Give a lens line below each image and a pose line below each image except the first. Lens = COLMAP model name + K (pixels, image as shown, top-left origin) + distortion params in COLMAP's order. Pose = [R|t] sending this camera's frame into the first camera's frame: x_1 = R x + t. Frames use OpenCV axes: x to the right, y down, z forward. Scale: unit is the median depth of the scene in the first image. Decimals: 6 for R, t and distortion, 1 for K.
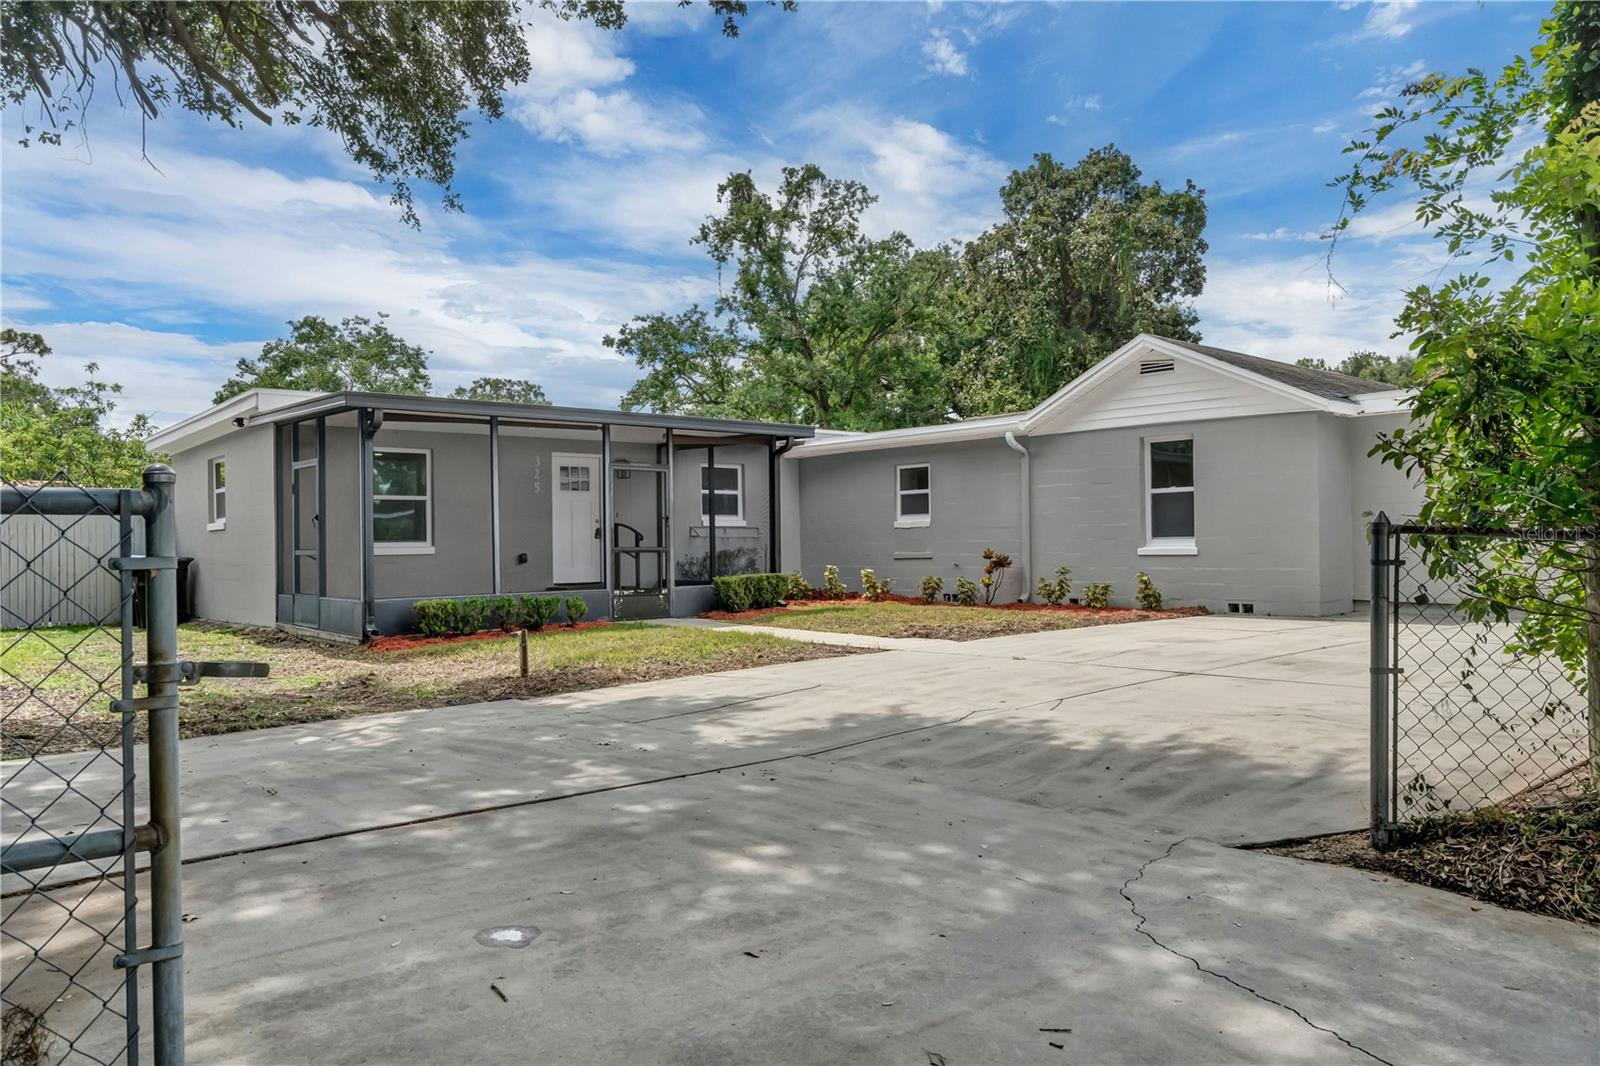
lens RADIAL K [[1079.1, 0, 803.4], [0, 1079.1, 534.4], [0, 0, 1]] dist [0.005021, 0.000737]
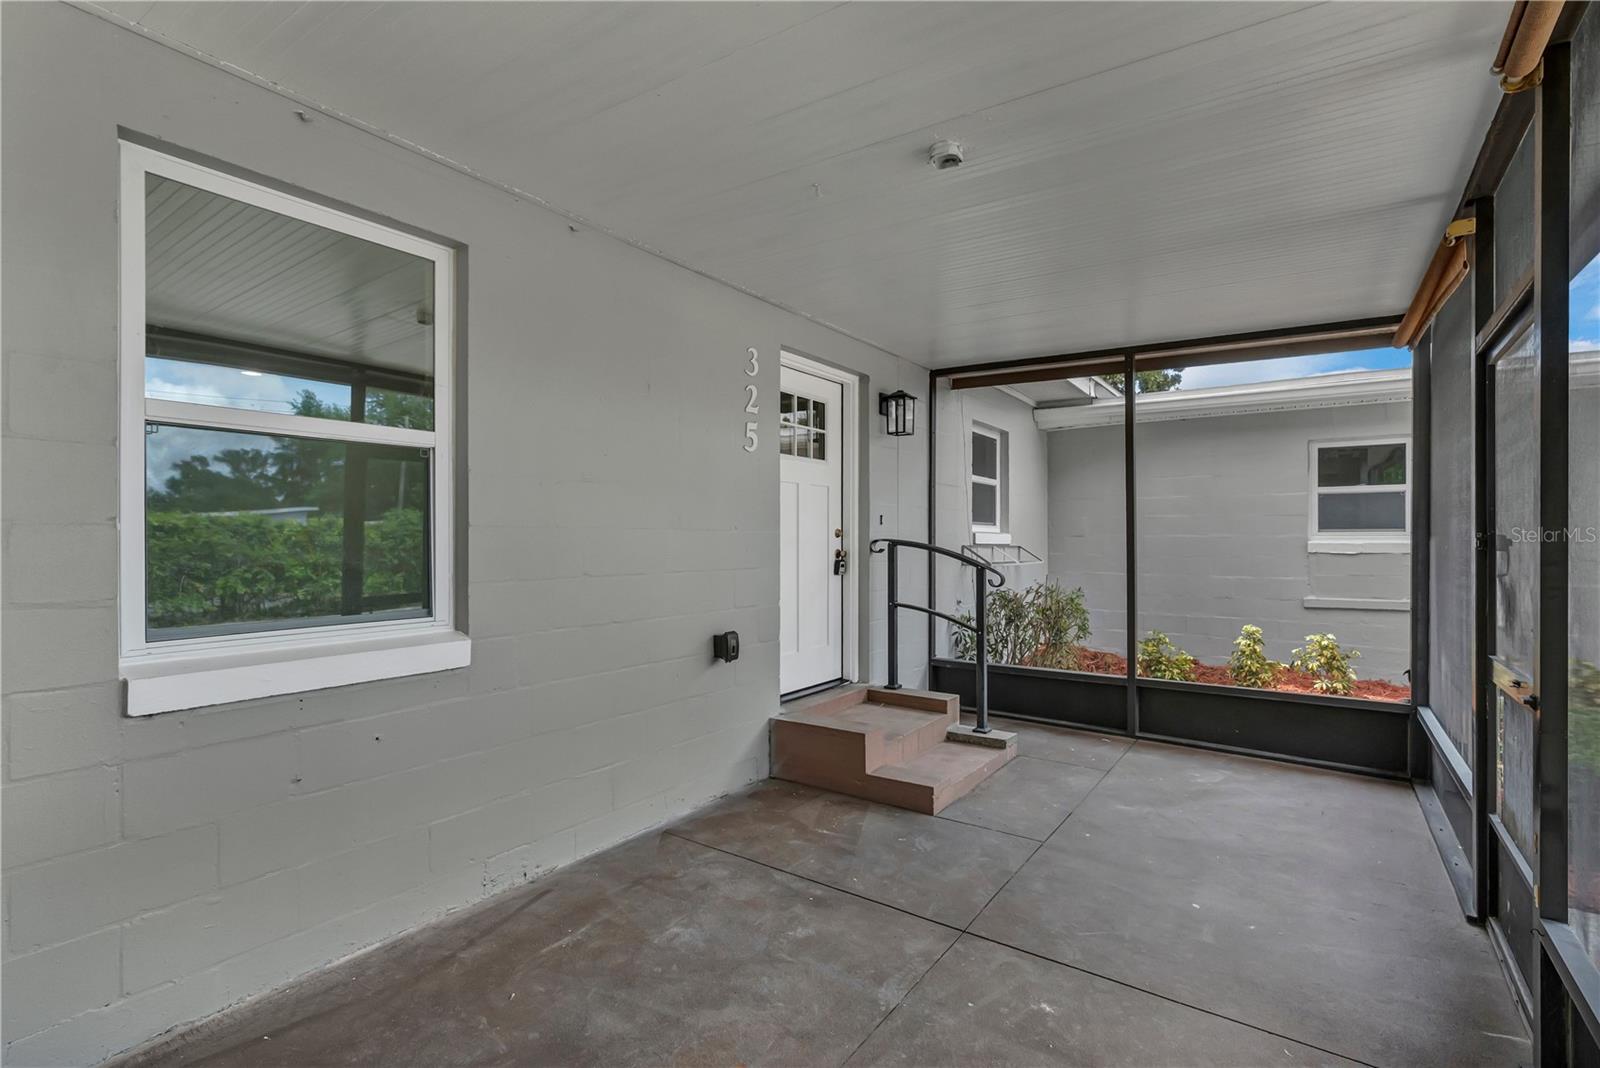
lens RADIAL K [[733.4, 0, 801.5], [0, 733.4, 540.4], [0, 0, 1]] dist [-0.021795, -0.000202]
pose [[0.971561, 0.014053, 0.236371, -0.255187], [-0.015351, 0.999876, 0.003652, -0.009612], [-0.236290, -0.007176, 0.971656, 0.682416]]
